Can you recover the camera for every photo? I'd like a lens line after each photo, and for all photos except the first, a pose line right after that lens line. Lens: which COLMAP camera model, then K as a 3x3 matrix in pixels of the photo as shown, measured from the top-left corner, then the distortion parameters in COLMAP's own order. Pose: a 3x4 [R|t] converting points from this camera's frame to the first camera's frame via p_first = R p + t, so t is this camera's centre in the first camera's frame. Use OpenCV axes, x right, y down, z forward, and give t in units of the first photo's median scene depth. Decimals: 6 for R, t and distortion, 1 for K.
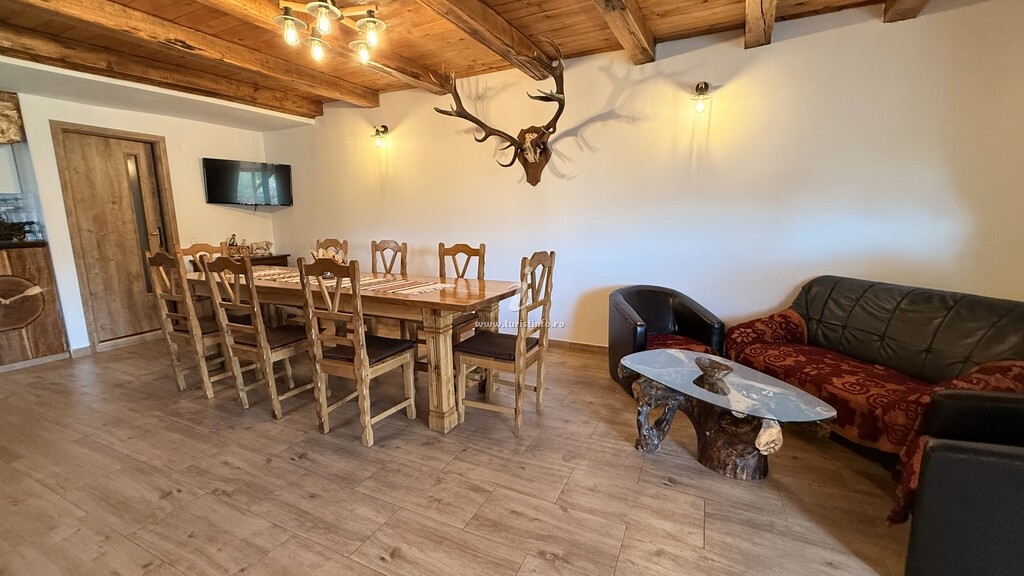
lens RADIAL K [[410.4, 0, 513.9], [0, 410.4, 285.3], [0, 0, 1]] dist [-0.000388, 0.000734]
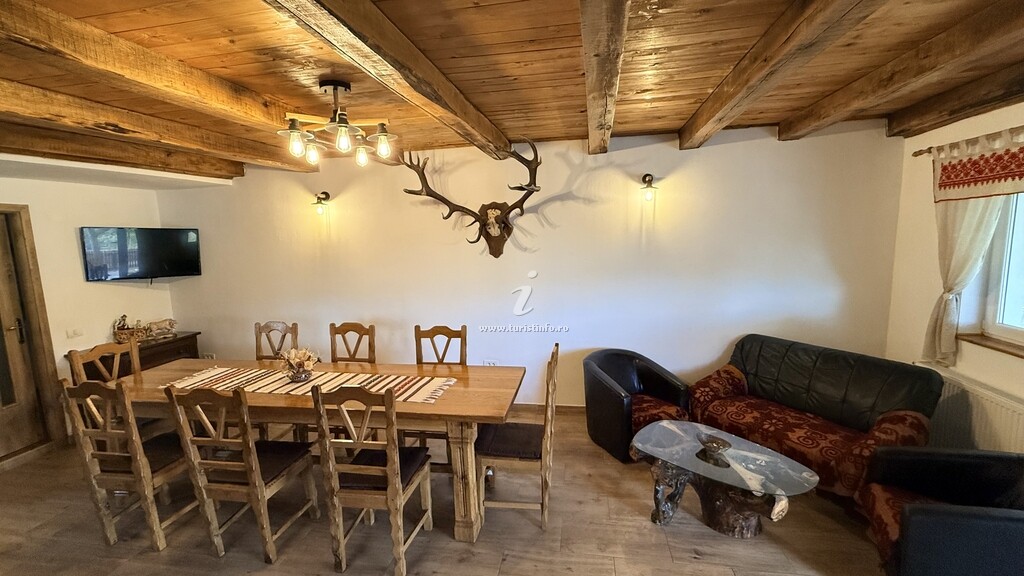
lens RADIAL K [[410.4, 0, 508.4], [0, 410.4, 284.6], [0, 0, 1]] dist [-0.000388, 0.000734]
pose [[0.962680, -0.054557, 0.265087, -0.265752], [0.066239, 0.997178, -0.035321, -0.181172], [-0.262412, 0.051562, 0.963577, -0.000916]]
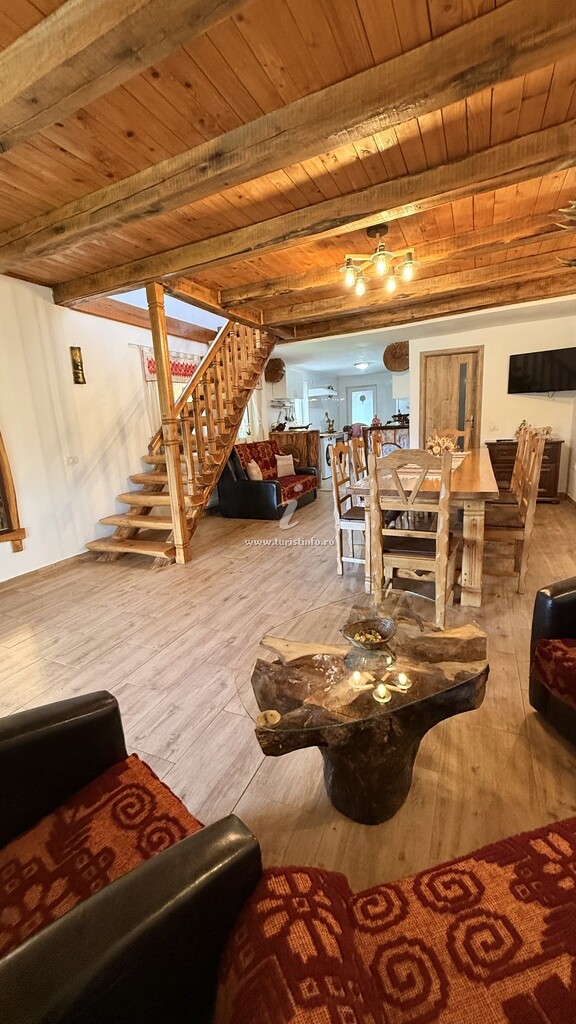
lens RADIAL K [[410.4, 0, 287.3], [0, 410.4, 509.7], [0, 0, 1]] dist [-0.000388, 0.000734]
pose [[0.005675, 0.223348, -0.974722, 0.817531], [-0.111602, 0.968790, 0.221339, -0.108983], [0.993737, 0.107524, 0.030424, 0.598653]]
